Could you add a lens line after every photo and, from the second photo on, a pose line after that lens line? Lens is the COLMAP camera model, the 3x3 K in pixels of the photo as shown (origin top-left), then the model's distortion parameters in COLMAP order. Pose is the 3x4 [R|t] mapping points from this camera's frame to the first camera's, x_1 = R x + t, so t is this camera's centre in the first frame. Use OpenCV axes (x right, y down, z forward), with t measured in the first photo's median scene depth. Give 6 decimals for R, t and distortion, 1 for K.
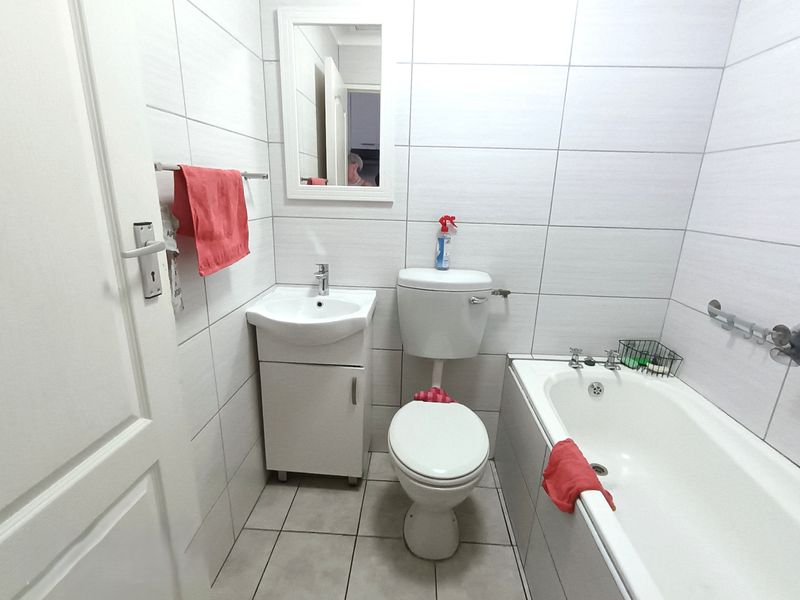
lens RADIAL K [[387.7, 0, 400.0], [0, 387.7, 300.0], [0, 0, 1]] dist [0.000028, 0.000002]
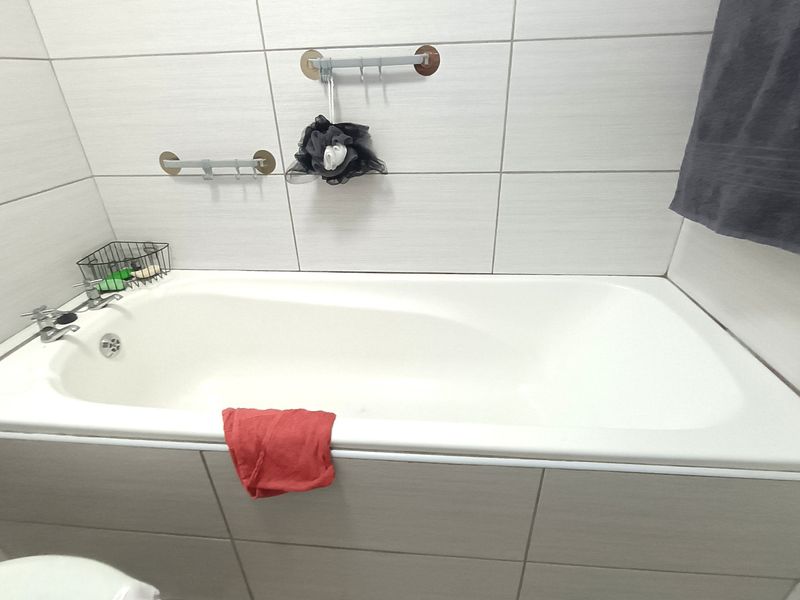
lens RADIAL K [[409.2, 0, 400.0], [0, 409.2, 300.0], [0, 0, 1]] dist [-0.000372, -0.000628]
pose [[0.032661, -0.500592, 0.865067, -0.008351], [0.301013, 0.830269, 0.469090, 0.003129], [-0.953061, 0.245075, 0.177802, 0.425053]]
